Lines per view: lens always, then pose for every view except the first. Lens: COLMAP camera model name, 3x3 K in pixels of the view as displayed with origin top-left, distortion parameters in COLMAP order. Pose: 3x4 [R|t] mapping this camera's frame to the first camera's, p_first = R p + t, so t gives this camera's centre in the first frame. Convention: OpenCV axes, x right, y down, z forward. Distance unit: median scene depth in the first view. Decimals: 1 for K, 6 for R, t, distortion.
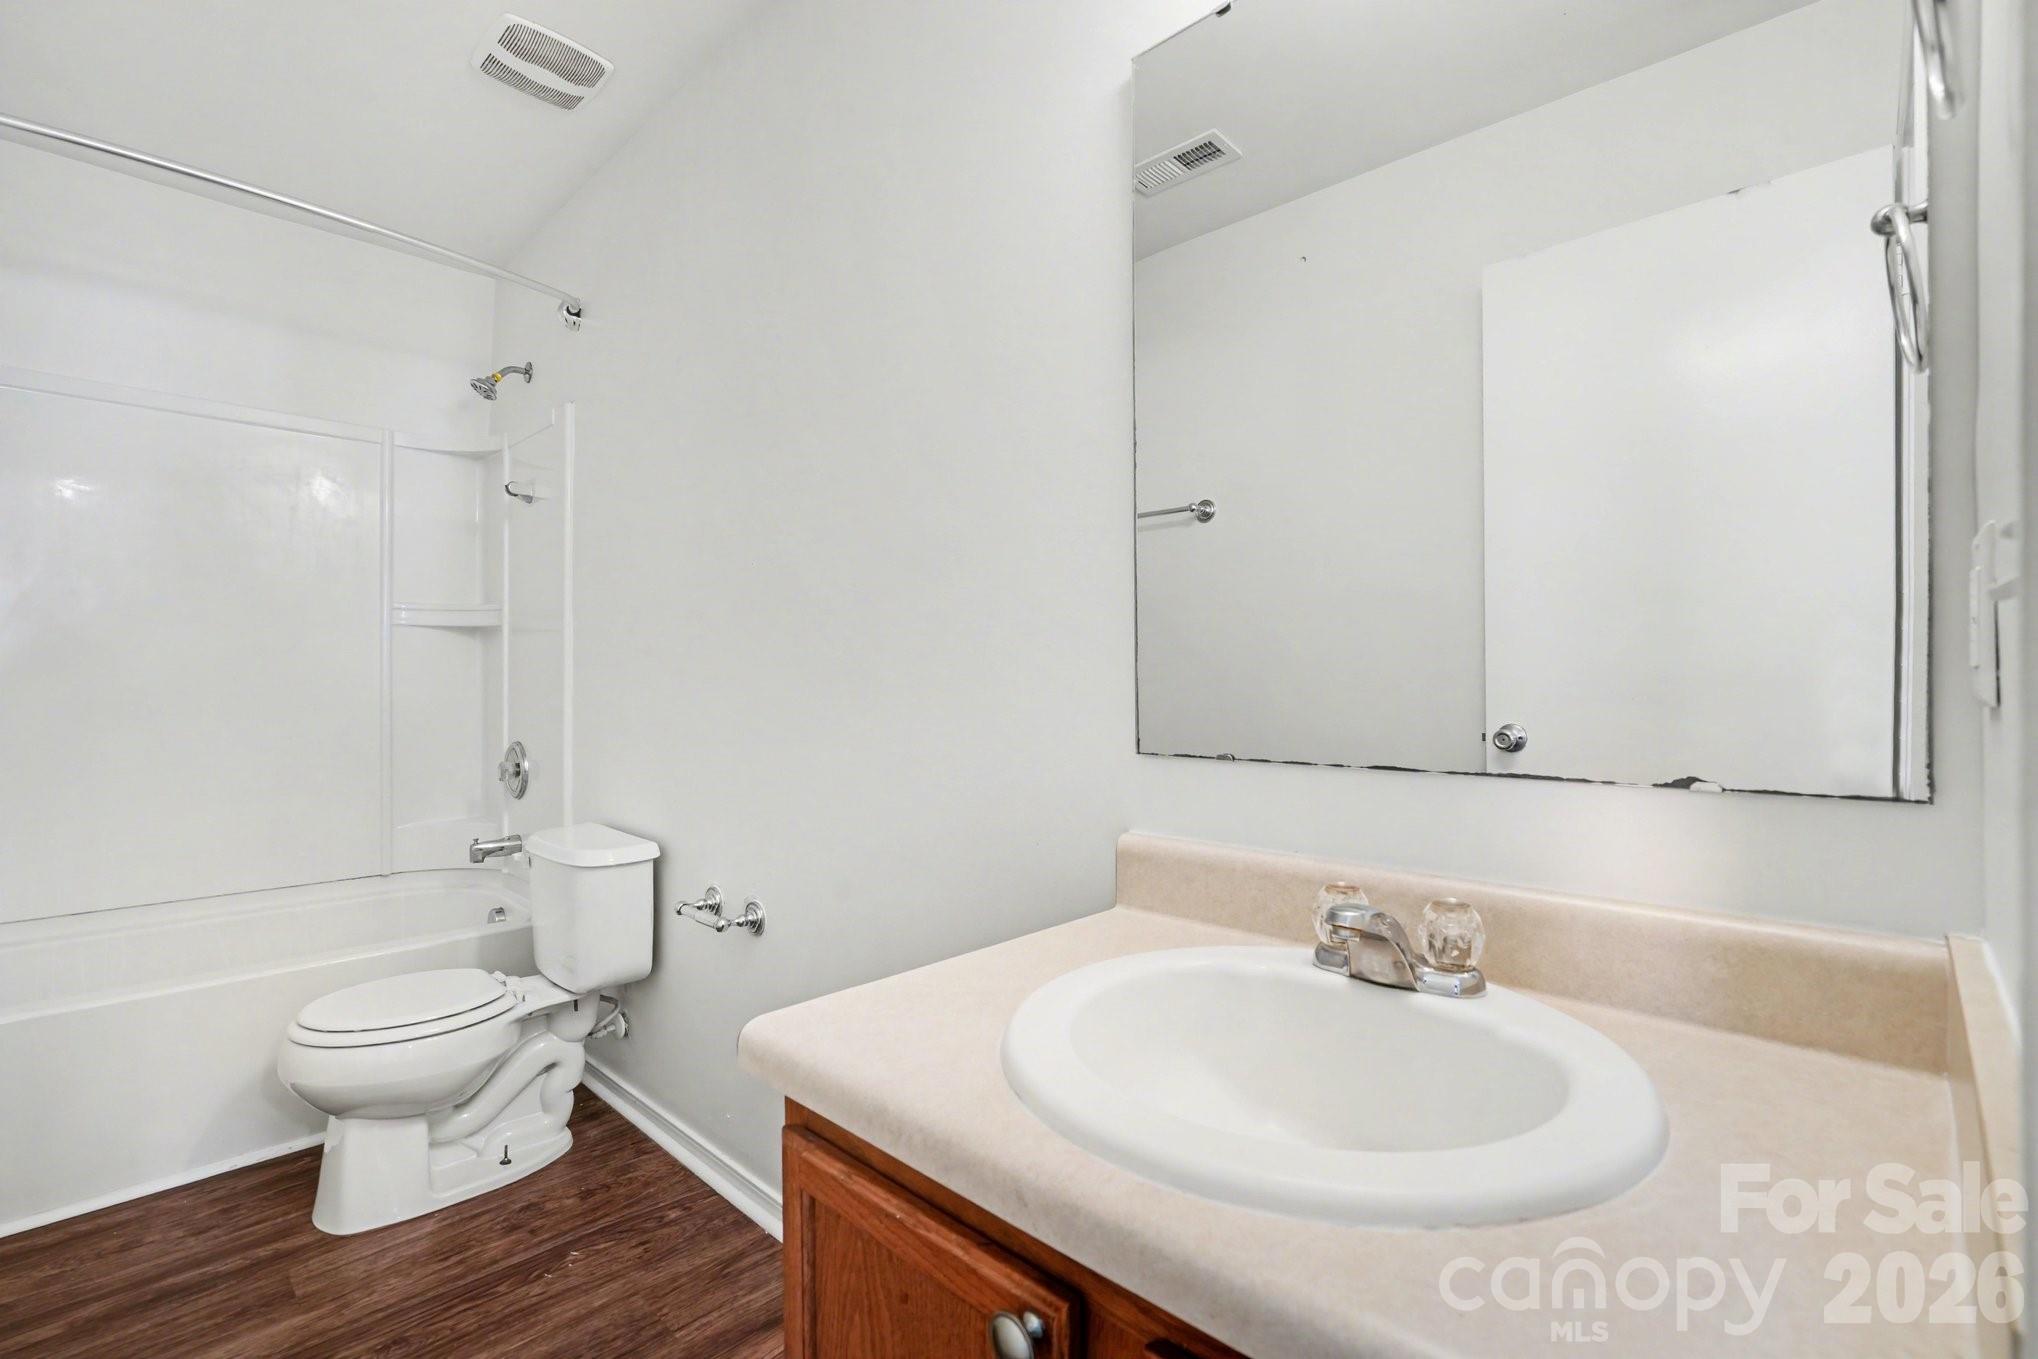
lens RADIAL K [[920.9, 0, 1019.1], [0, 920.9, 676.0], [0, 0, 1]] dist [-0.003882, 0.000284]
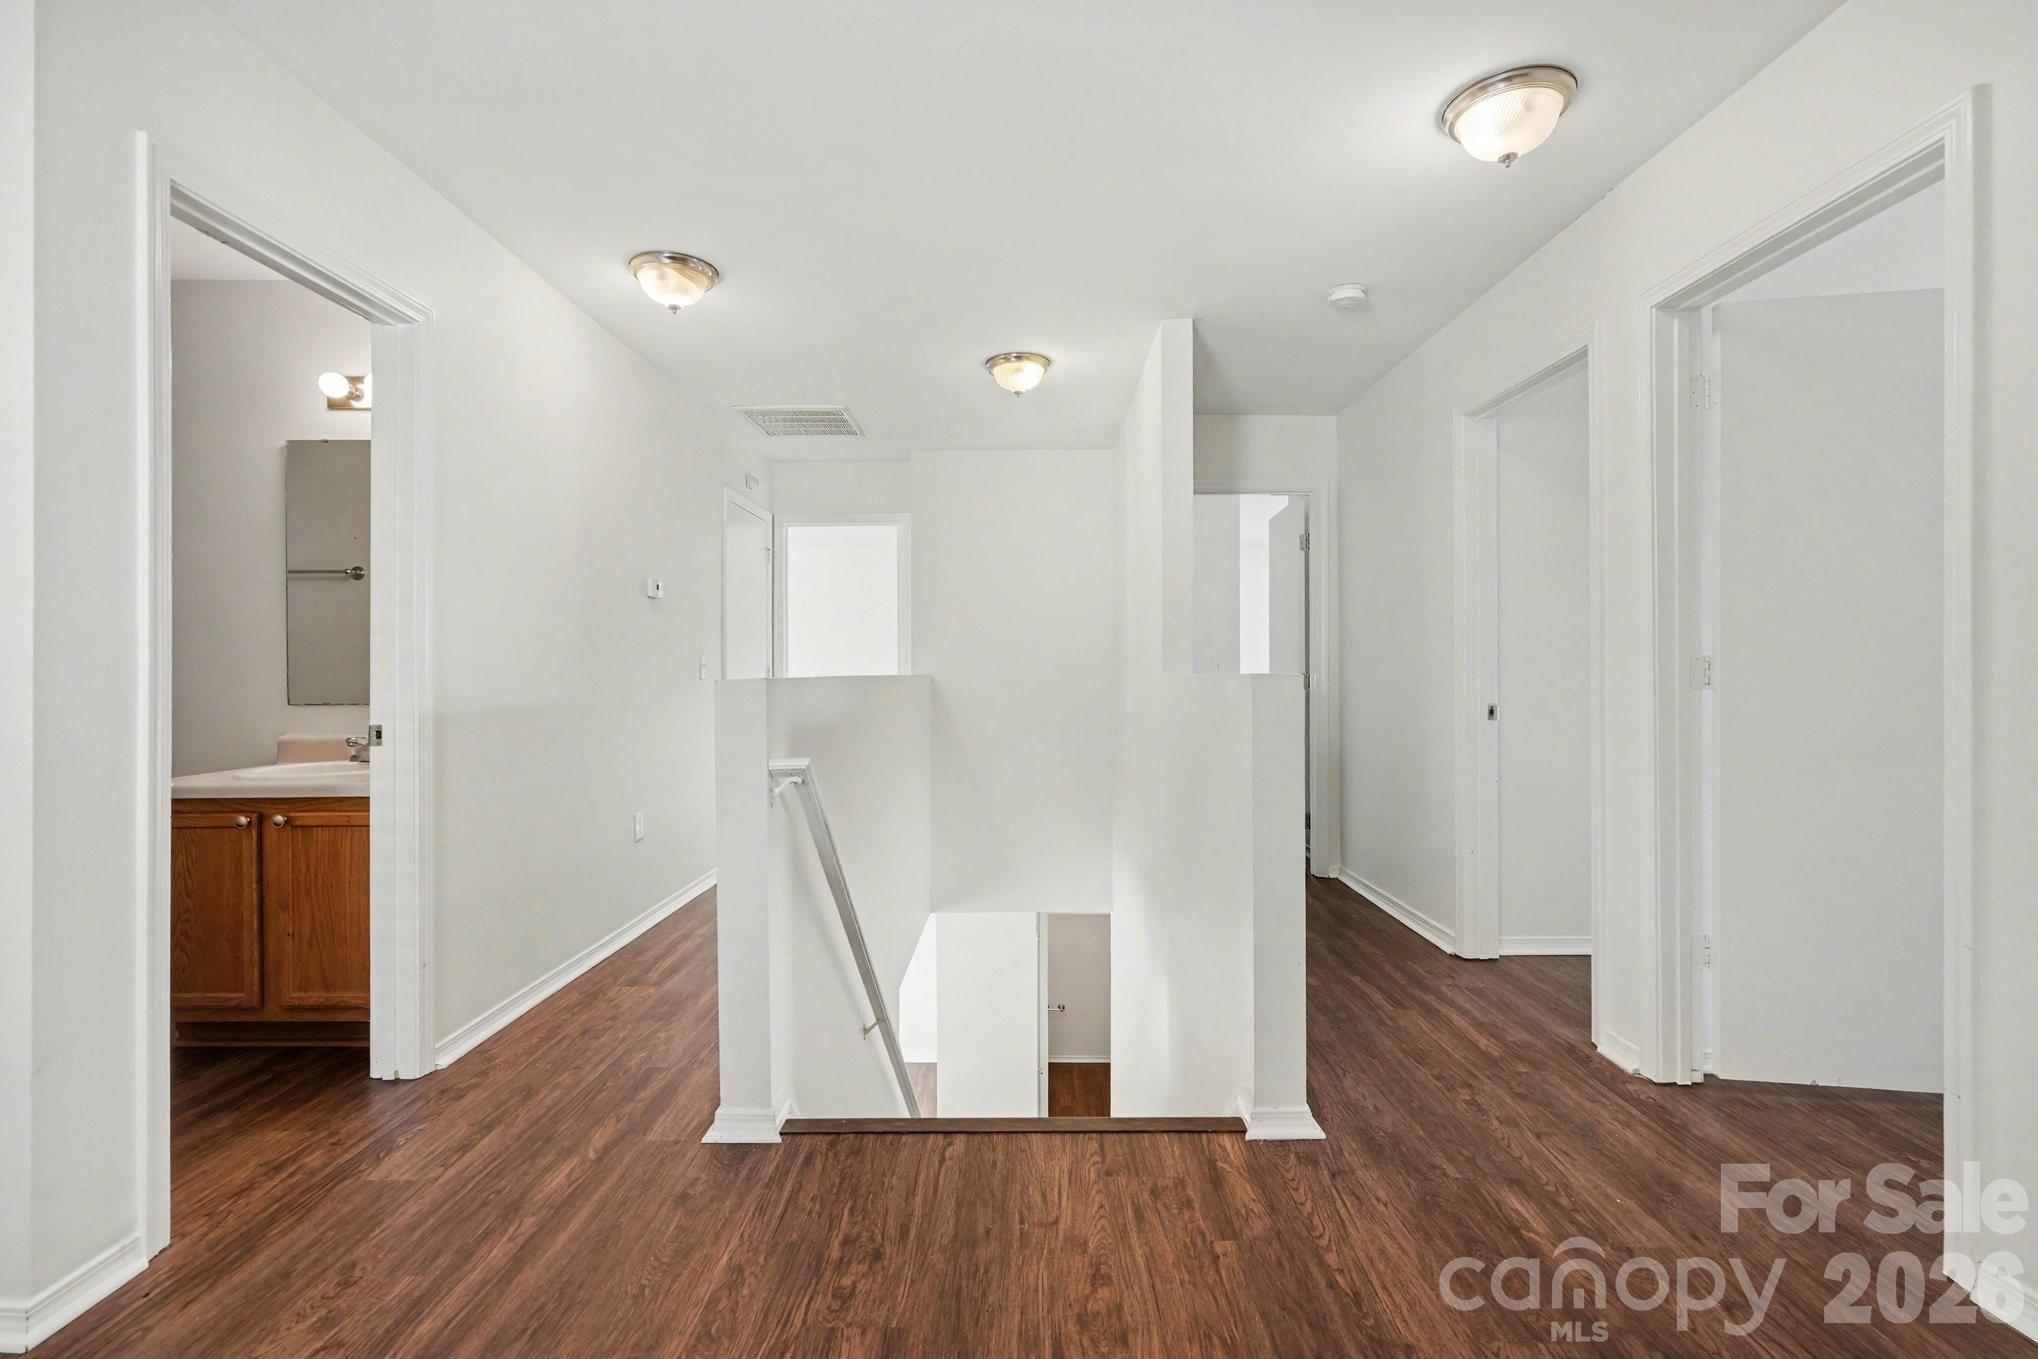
lens RADIAL K [[920.9, 0, 1020.0], [0, 920.9, 676.4], [0, 0, 1]] dist [-0.003882, 0.000284]
pose [[0.720289, 0.002872, 0.693668, -0.187483], [-0.000729, 0.999994, -0.003383, 0.011553], [-0.693674, 0.001931, 0.720287, -2.356044]]
